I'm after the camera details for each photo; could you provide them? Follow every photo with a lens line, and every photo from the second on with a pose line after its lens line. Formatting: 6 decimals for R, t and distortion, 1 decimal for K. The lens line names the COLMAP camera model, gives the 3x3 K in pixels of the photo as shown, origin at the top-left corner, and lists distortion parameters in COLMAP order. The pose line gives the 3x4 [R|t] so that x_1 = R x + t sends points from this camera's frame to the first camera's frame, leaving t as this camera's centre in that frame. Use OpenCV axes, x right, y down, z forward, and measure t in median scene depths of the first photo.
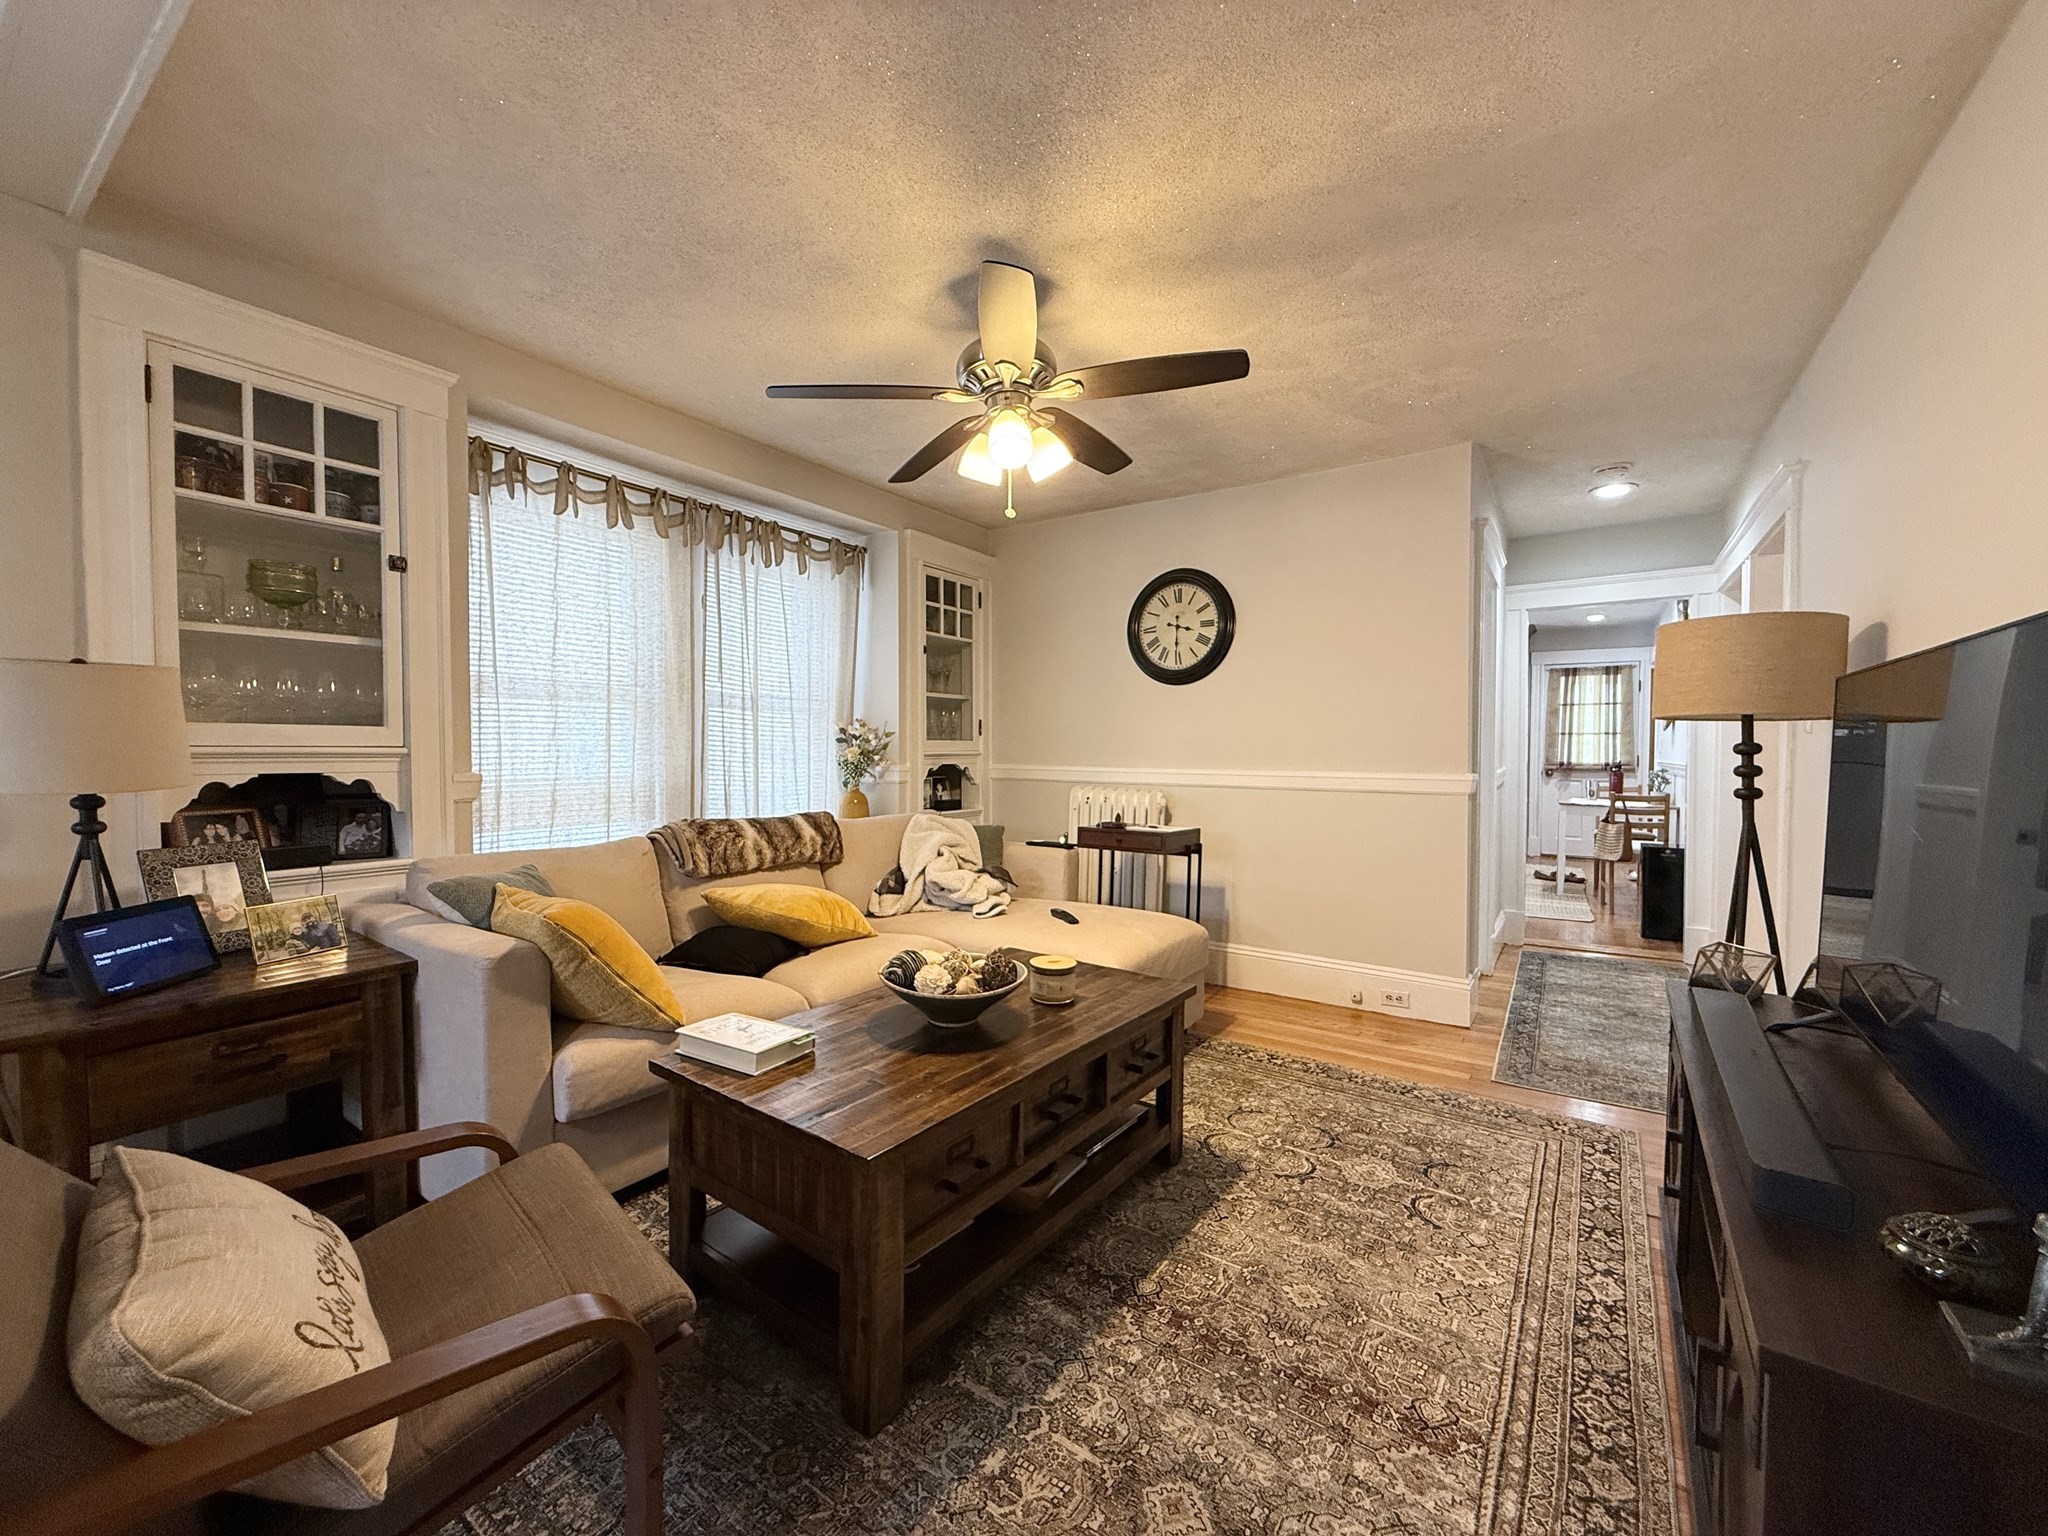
lens RADIAL K [[812.1, 0, 1024.0], [0, 812.1, 768.0], [0, 0, 1]] dist [-0.001031, -0.000035]
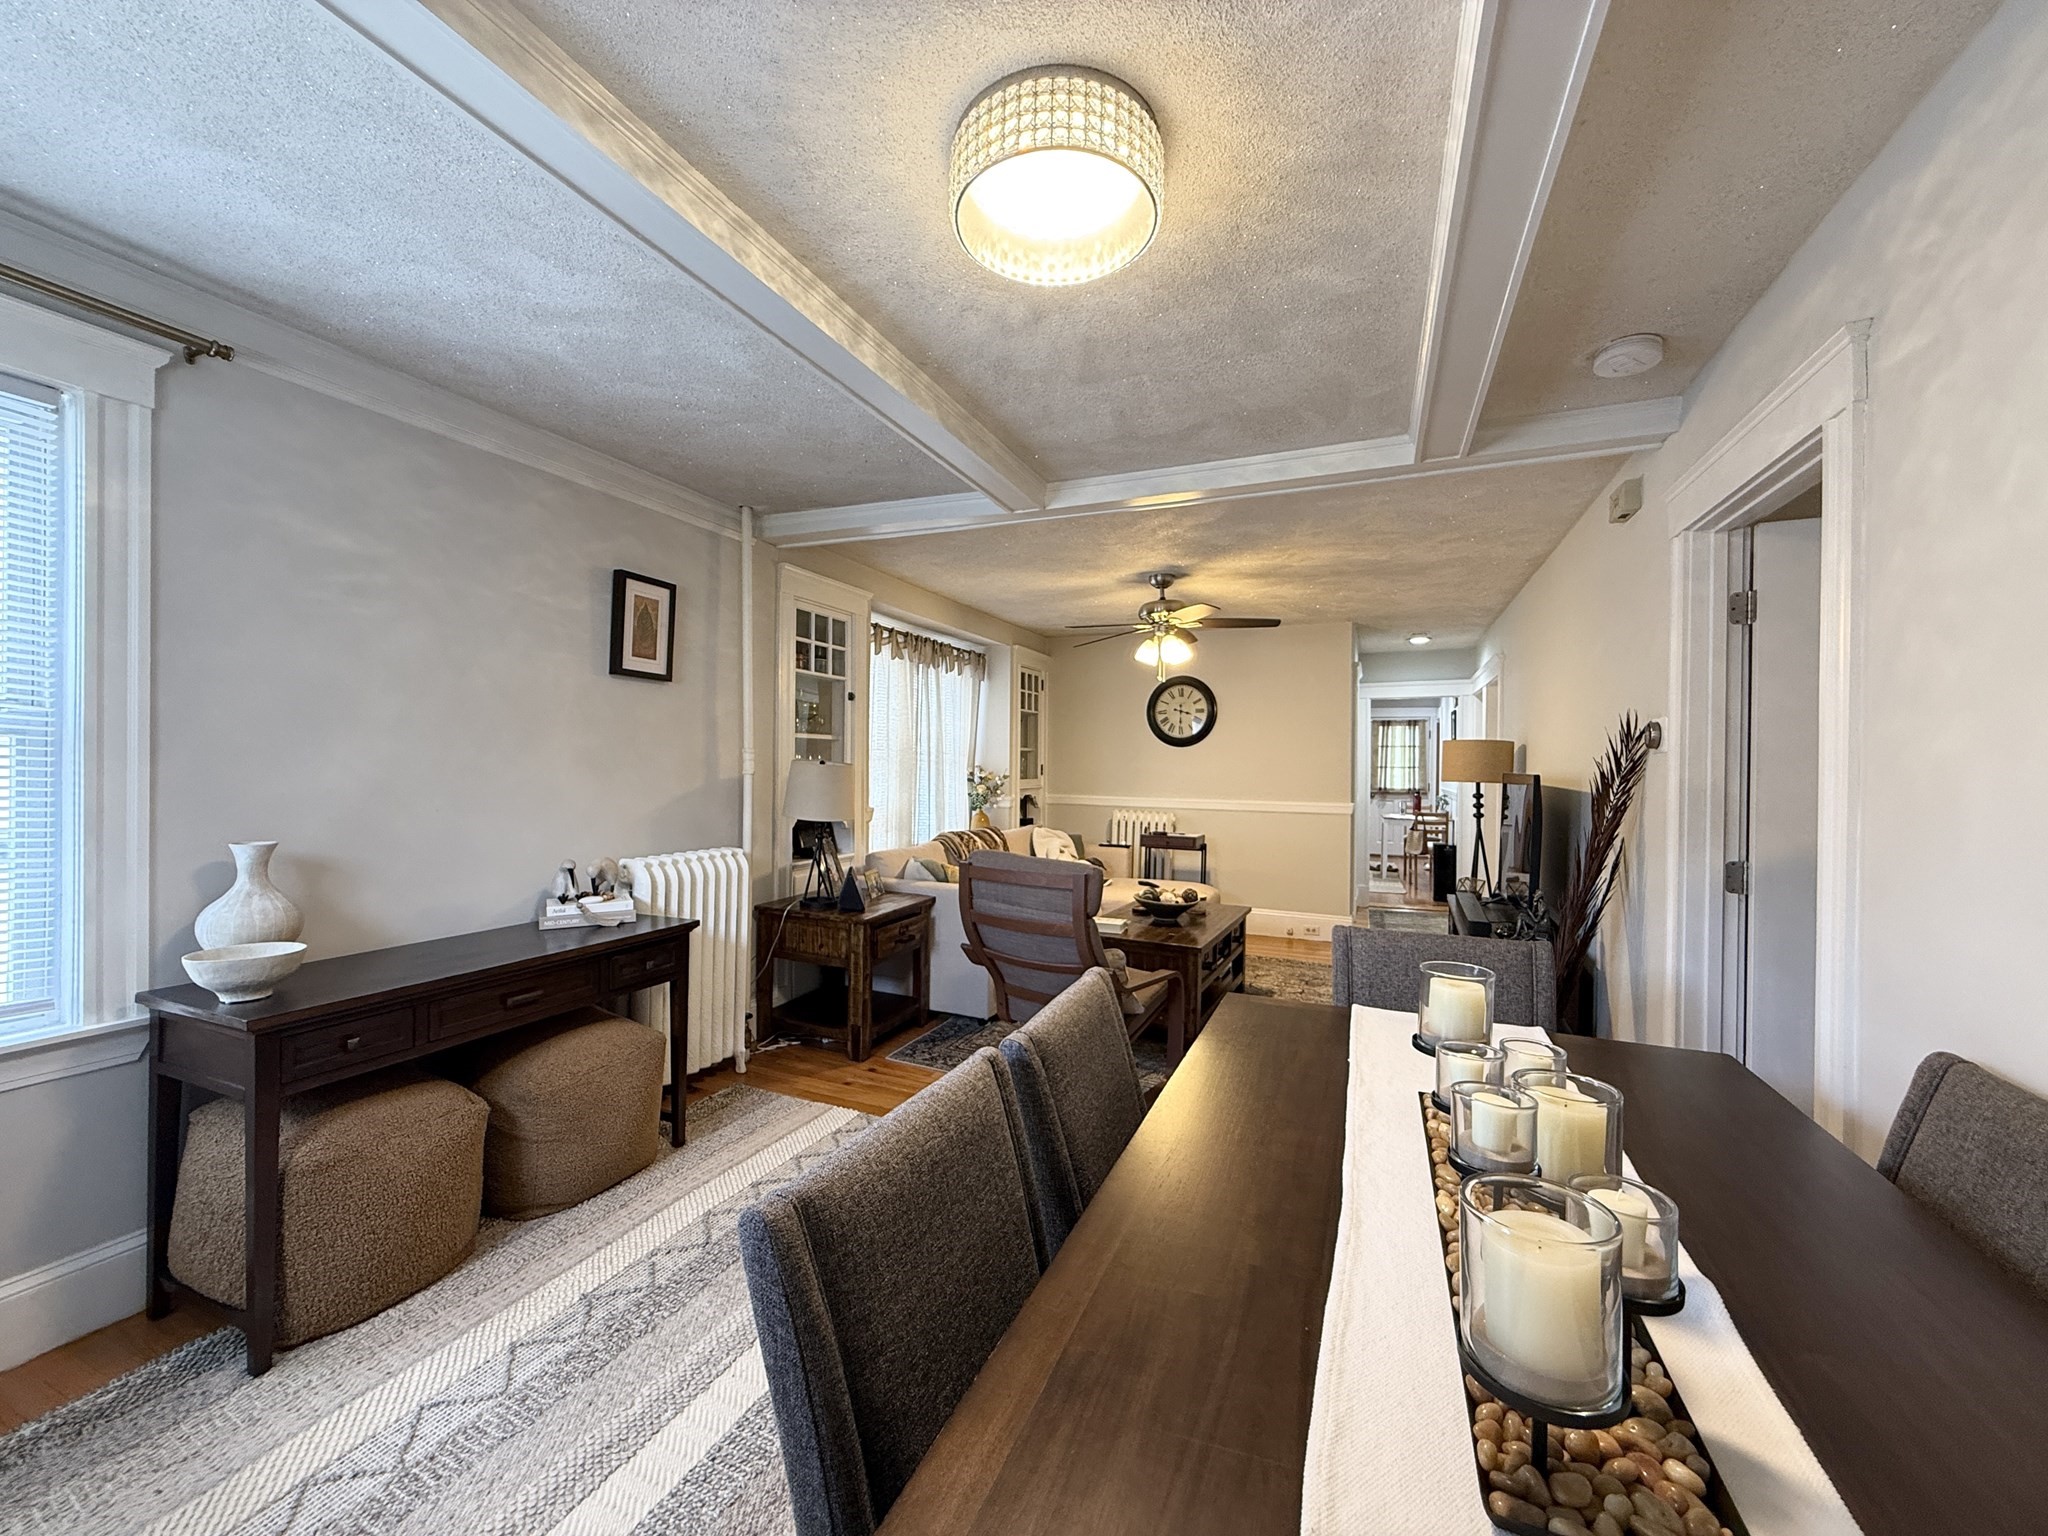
lens RADIAL K [[822.1, 0, 1024.0], [0, 822.1, 768.0], [0, 0, 1]] dist [-0.001243, -0.000065]
pose [[0.981116, 0.005889, 0.193332, -0.433440], [-0.002790, 0.999863, -0.016300, -0.032568], [-0.193402, 0.015453, 0.980998, -0.547540]]
